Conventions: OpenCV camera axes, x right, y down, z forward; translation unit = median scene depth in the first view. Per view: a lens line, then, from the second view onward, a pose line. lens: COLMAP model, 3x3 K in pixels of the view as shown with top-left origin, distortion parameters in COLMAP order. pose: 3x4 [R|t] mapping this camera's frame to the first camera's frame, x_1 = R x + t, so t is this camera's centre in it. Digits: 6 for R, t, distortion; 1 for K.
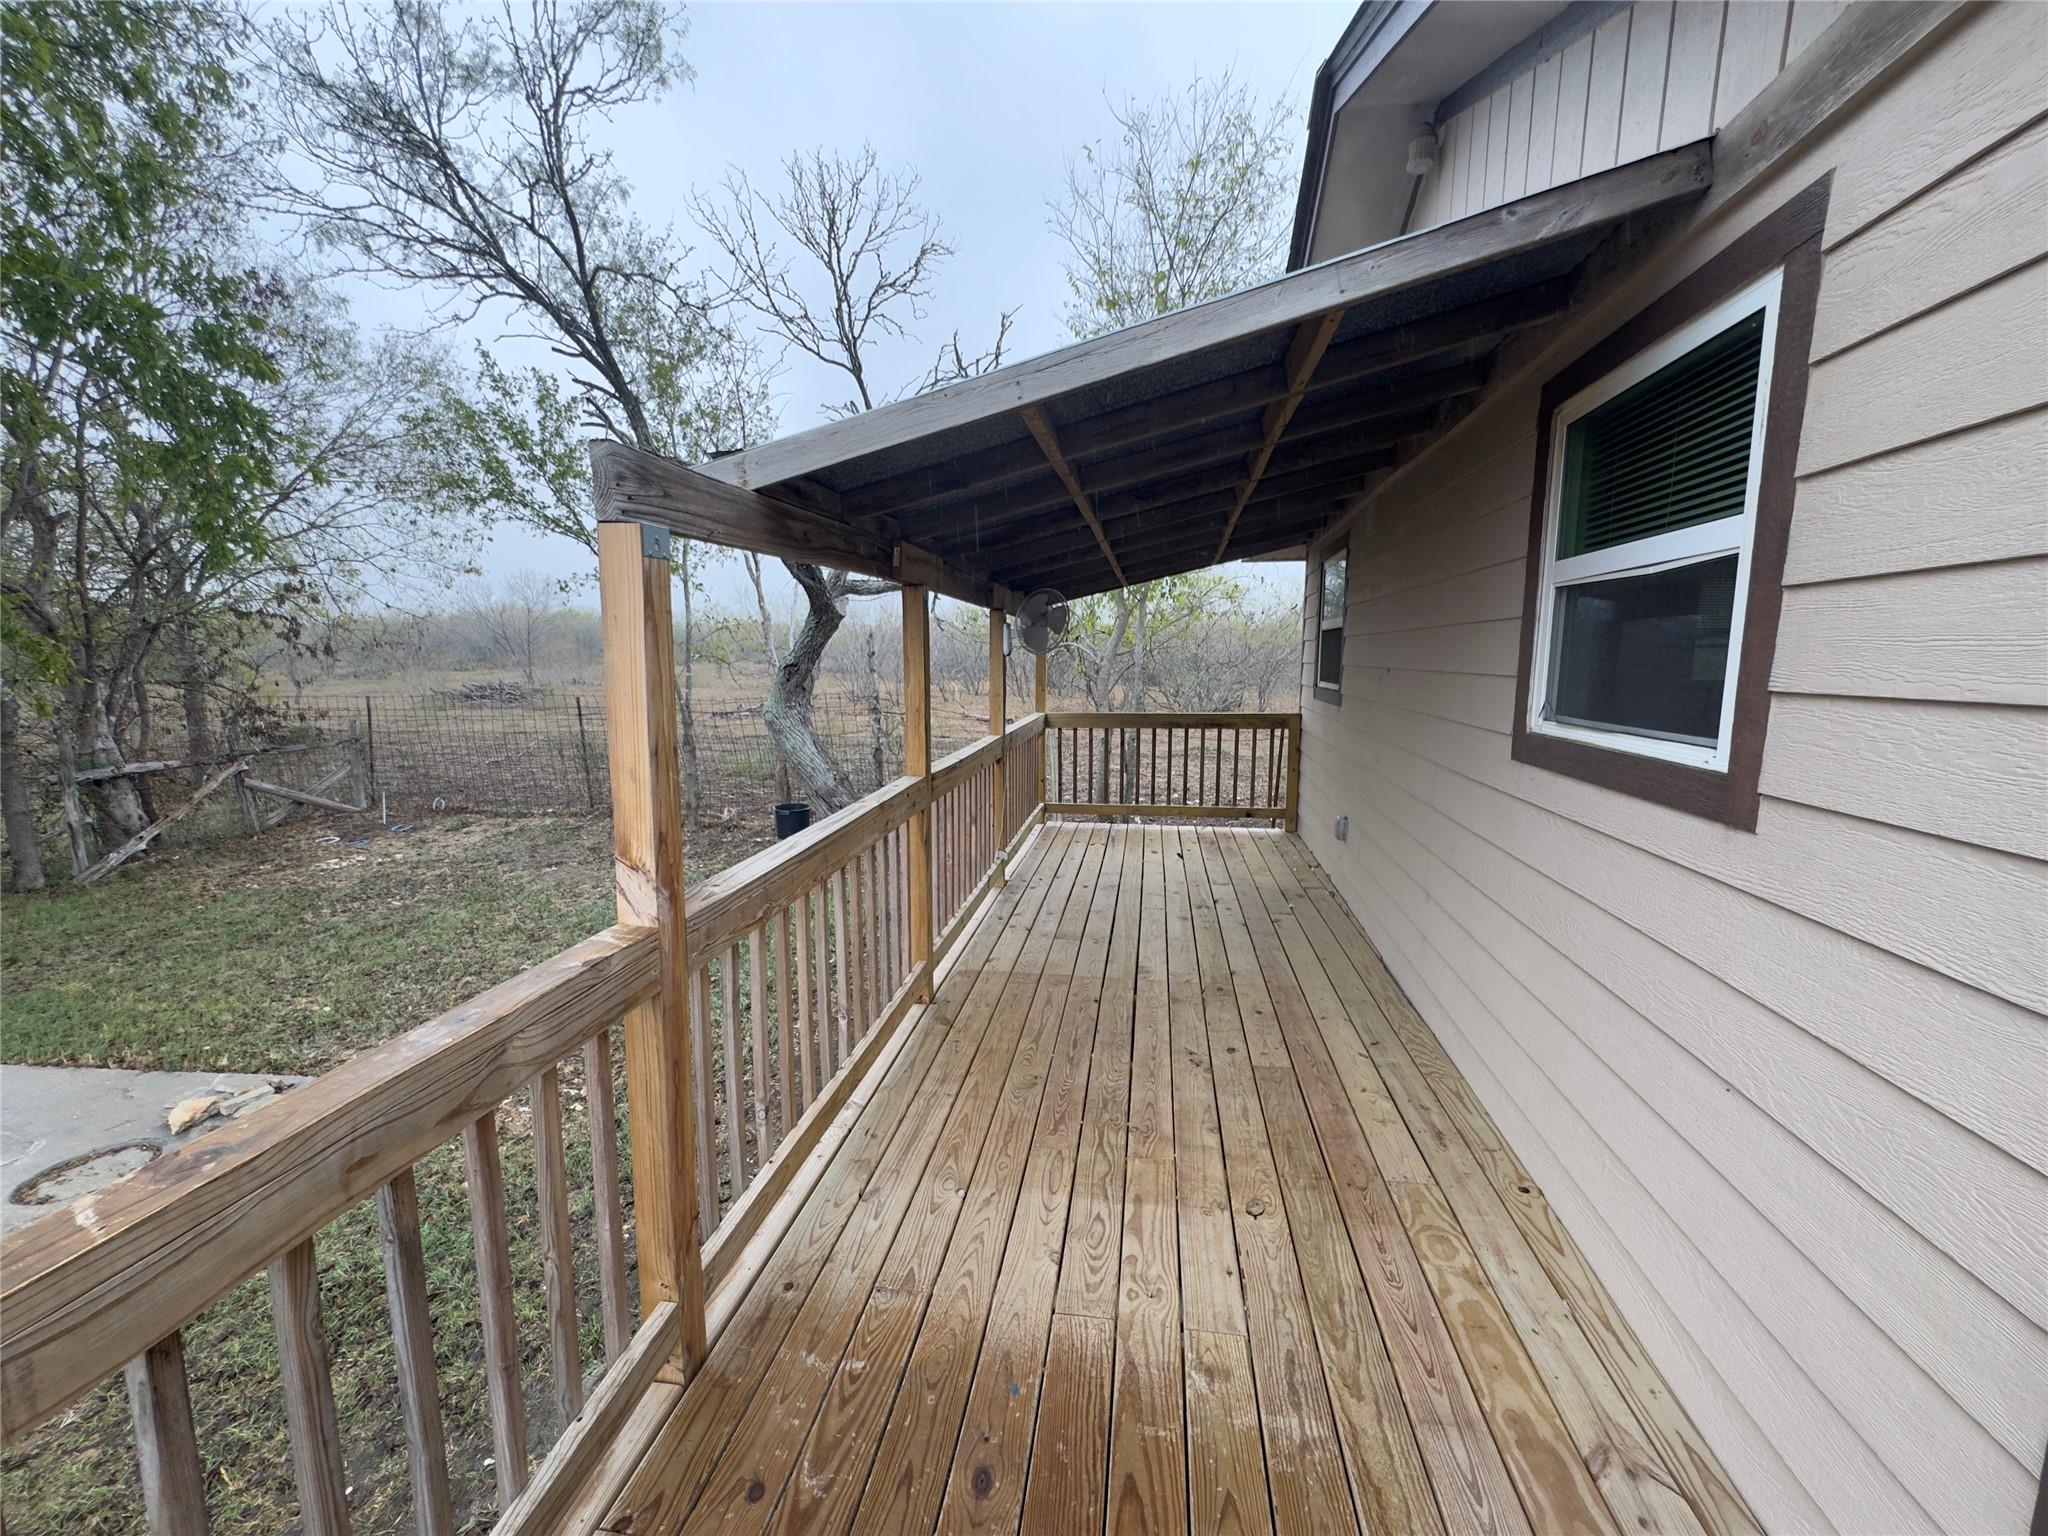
lens RADIAL K [[818.7, 0, 1024.0], [0, 818.7, 769.5], [0, 0, 1]] dist [-0.004518, 0.000761]
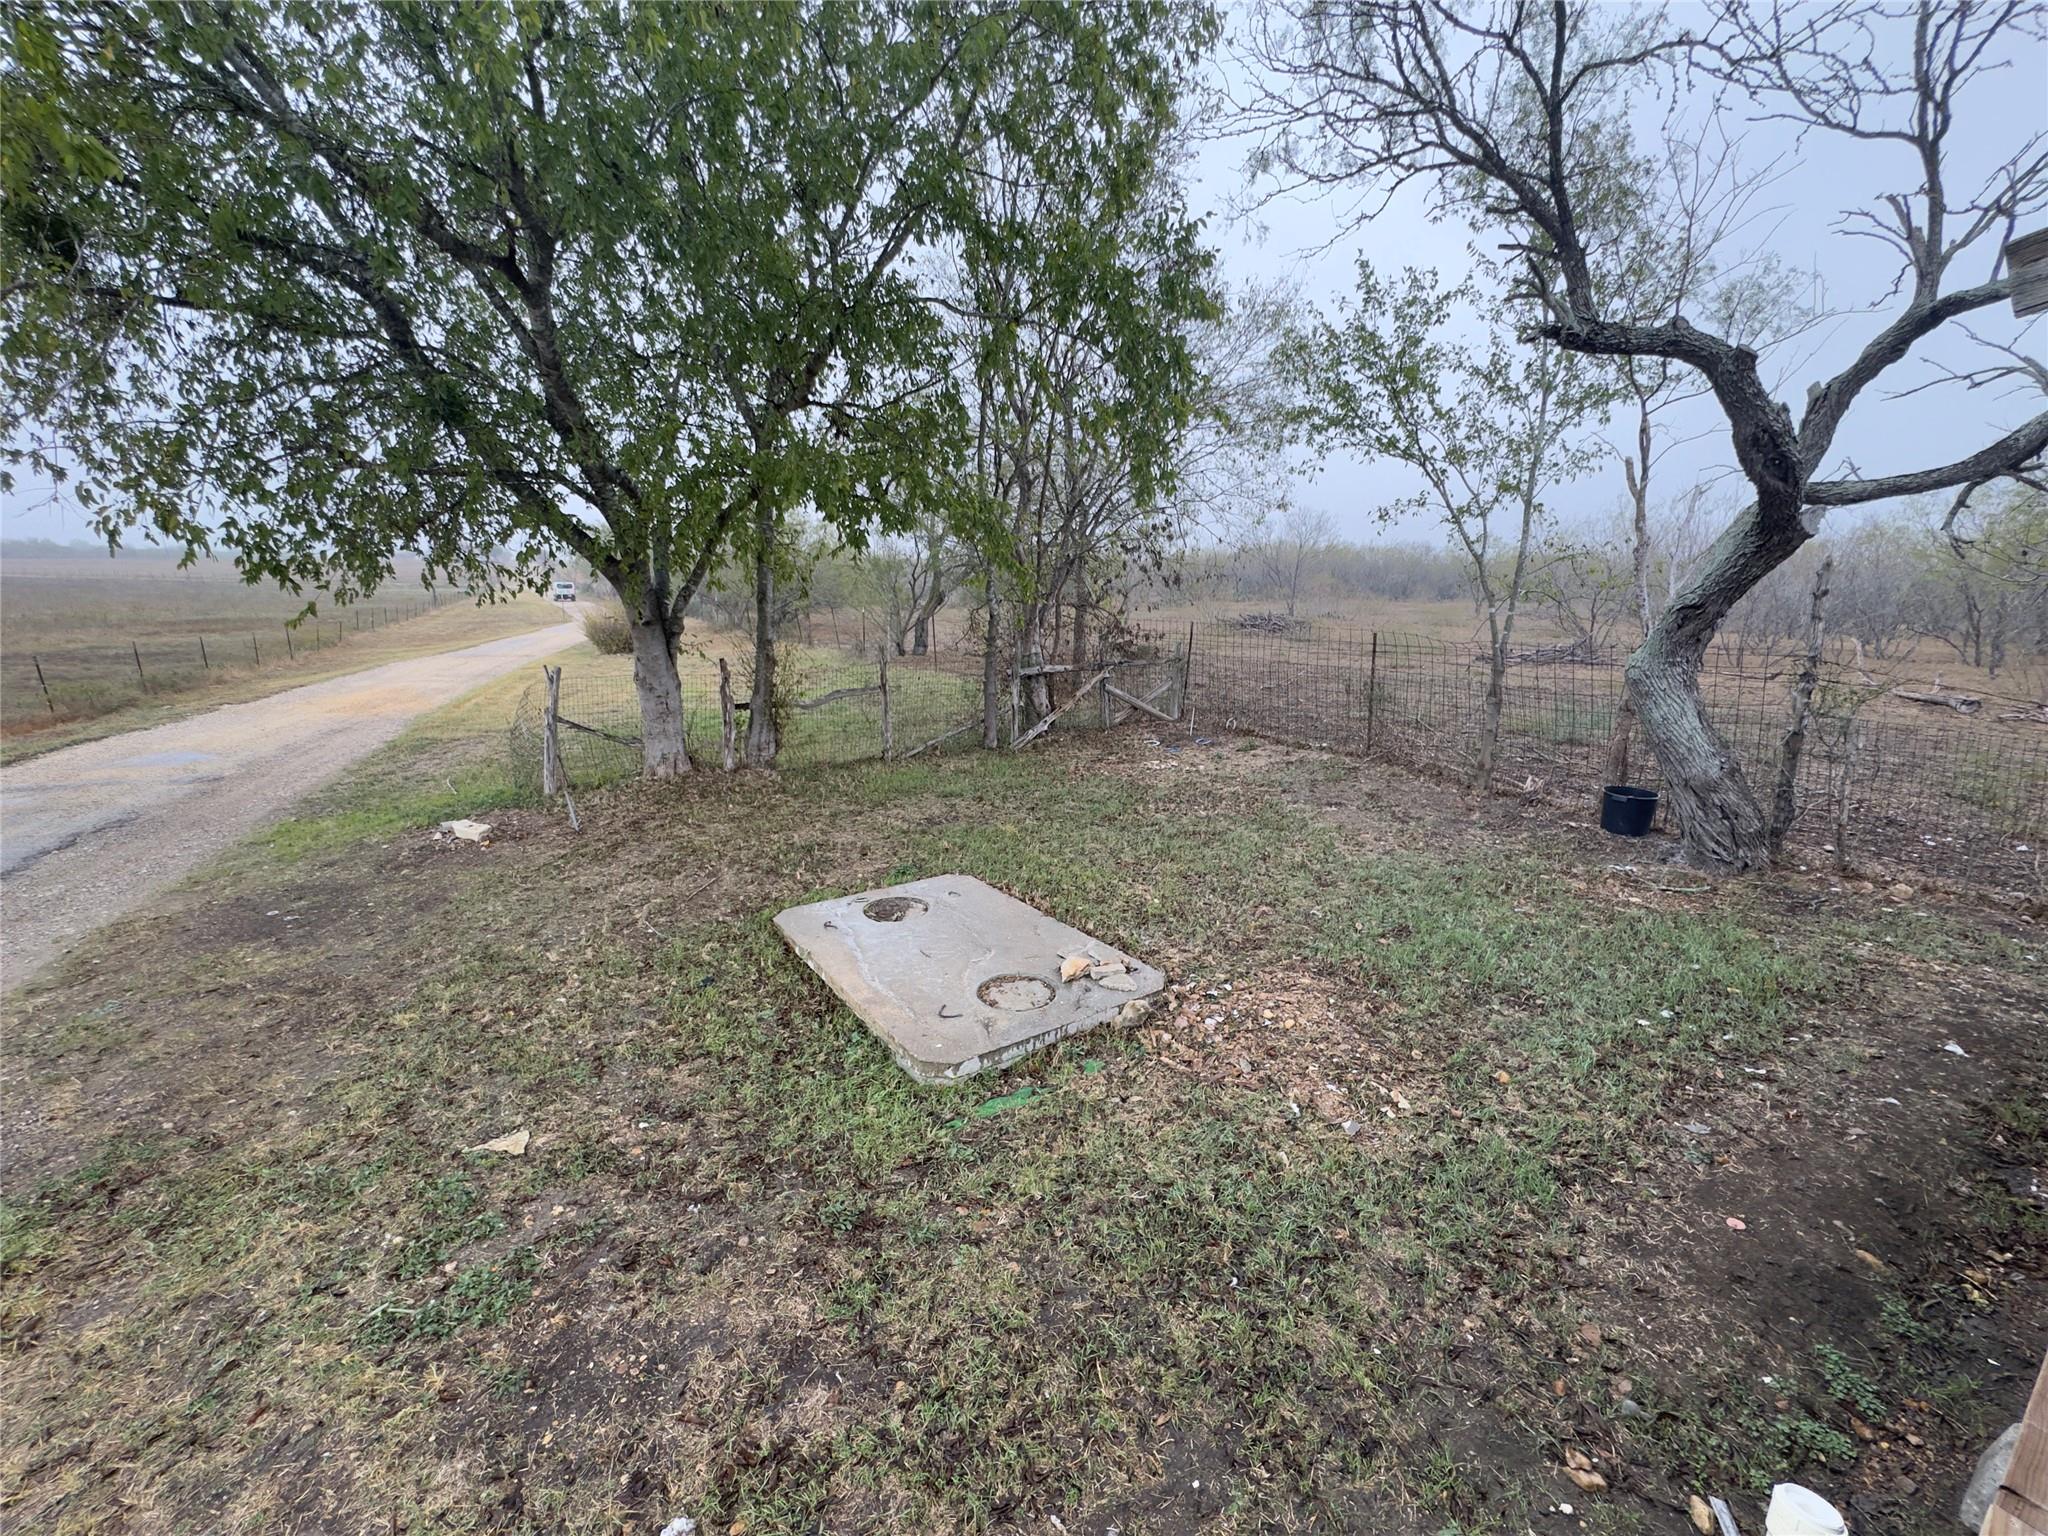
lens RADIAL K [[818.7, 0, 1018.6], [0, 818.7, 771.8], [0, 0, 1]] dist [-0.004518, 0.000761]
pose [[0.662608, 0.177259, -0.727688, -0.196693], [-0.119527, 0.984164, 0.130897, -0.008889], [0.739367, 0.000245, 0.673303, 0.100353]]
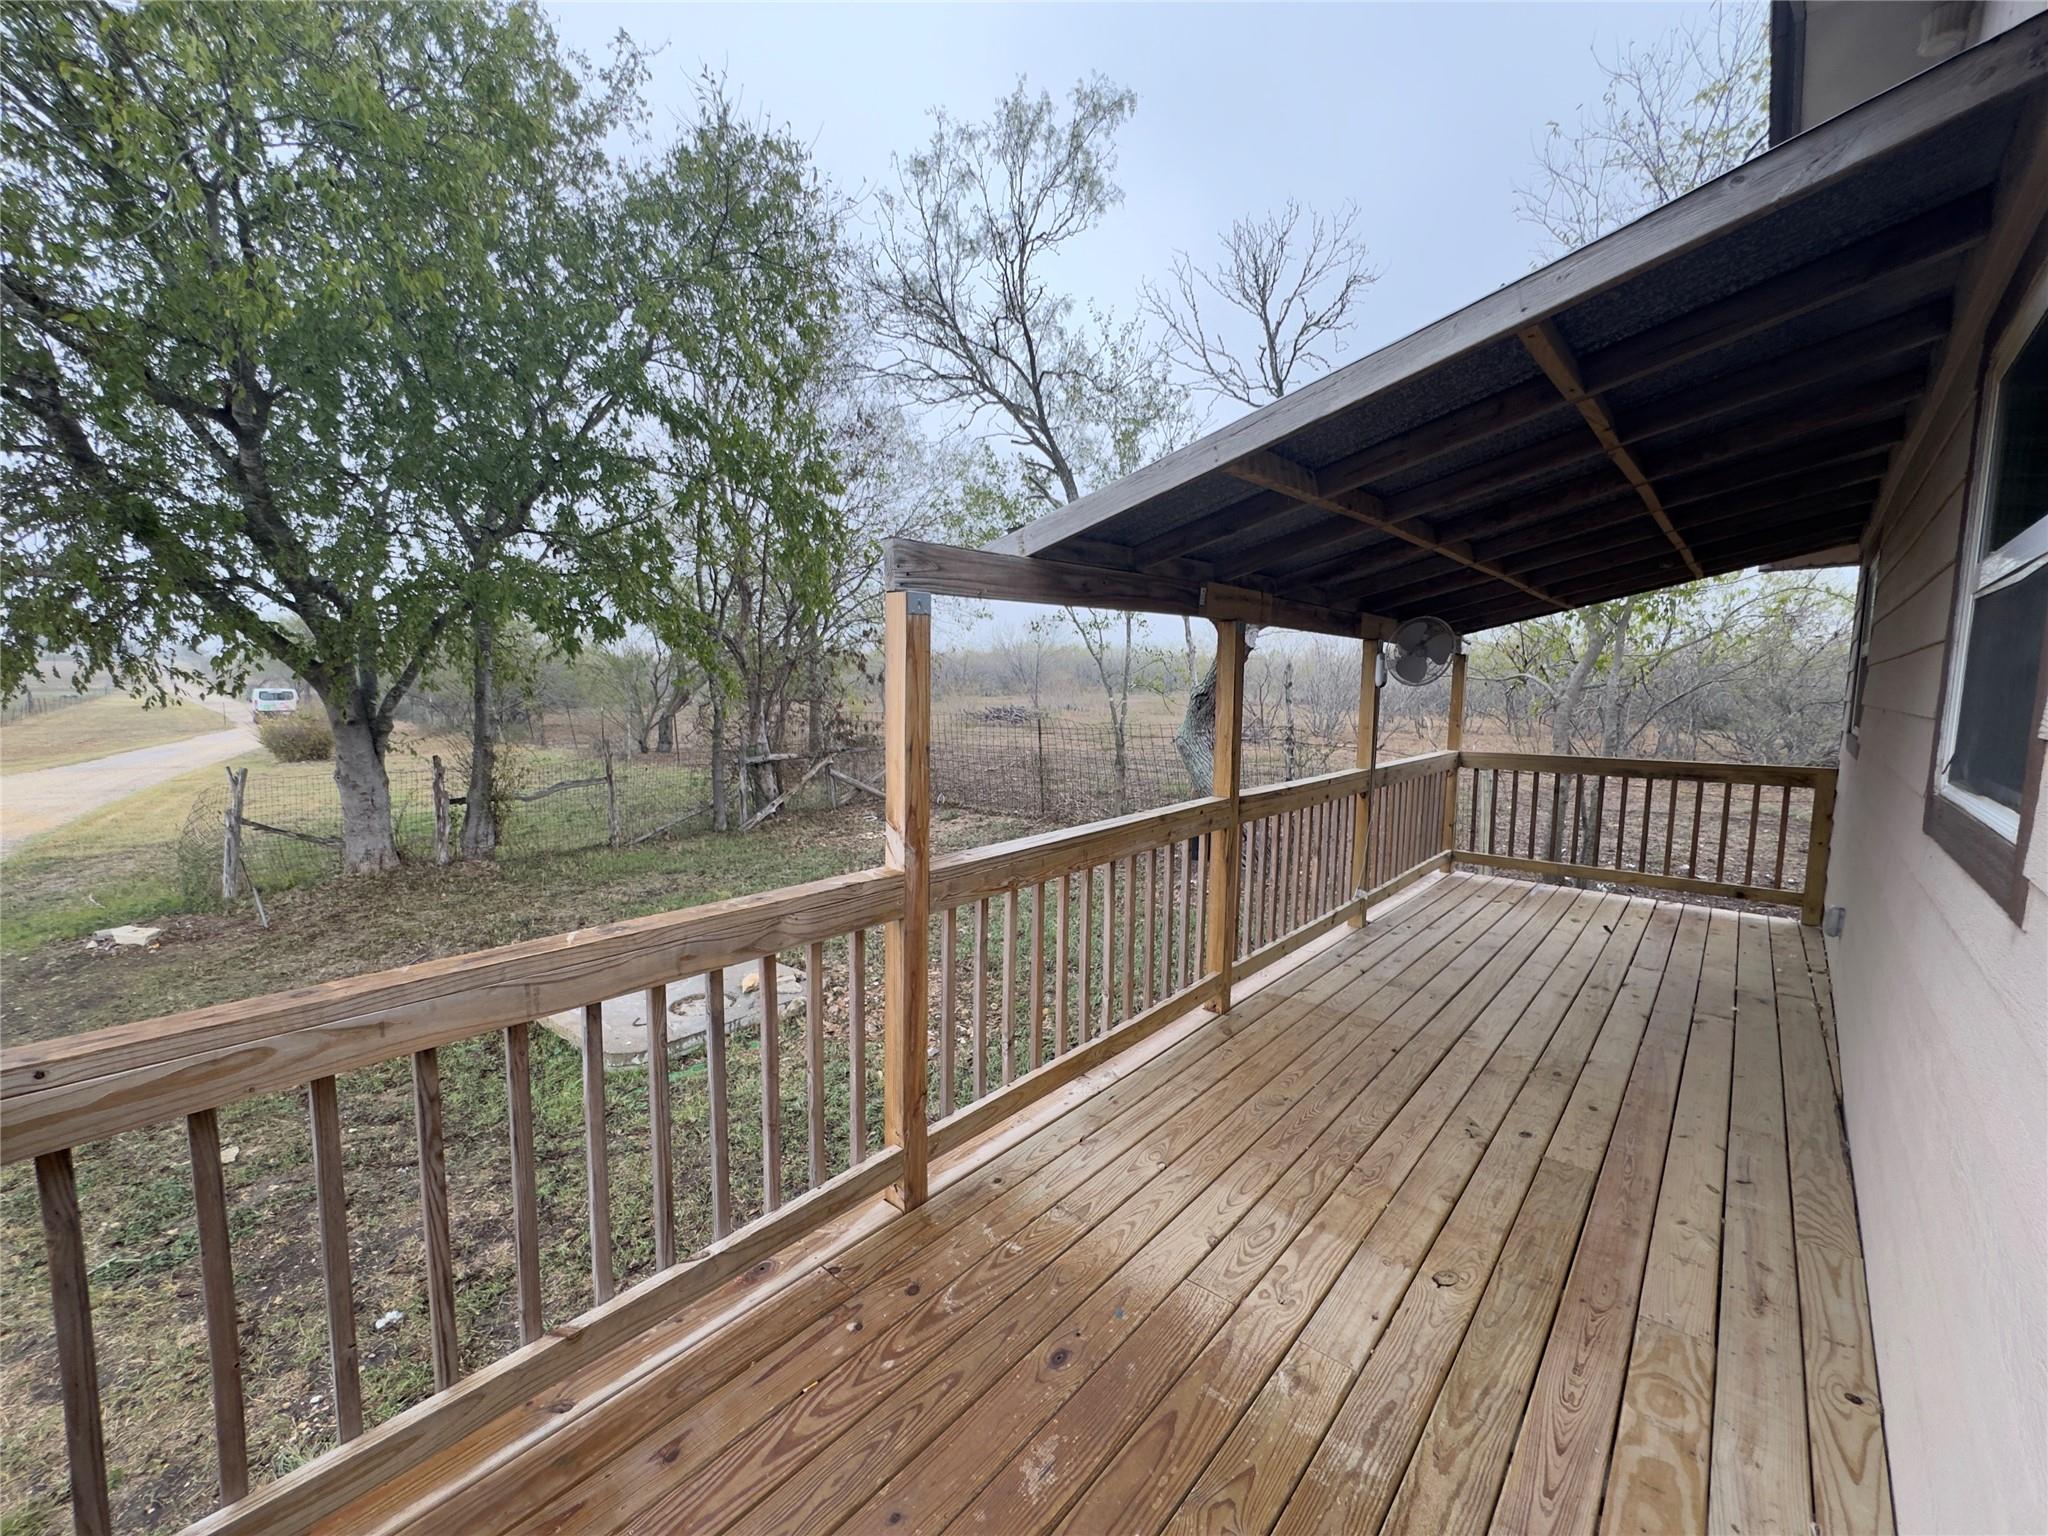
lens RADIAL K [[818.7, 0, 1020.6], [0, 818.7, 769.3], [0, 0, 1]] dist [-0.004518, 0.000761]
pose [[0.842075, 0.063220, -0.535643, 0.145266], [-0.083222, 0.996443, -0.013225, 0.005177], [0.532902, 0.055713, 0.844341, -0.031905]]
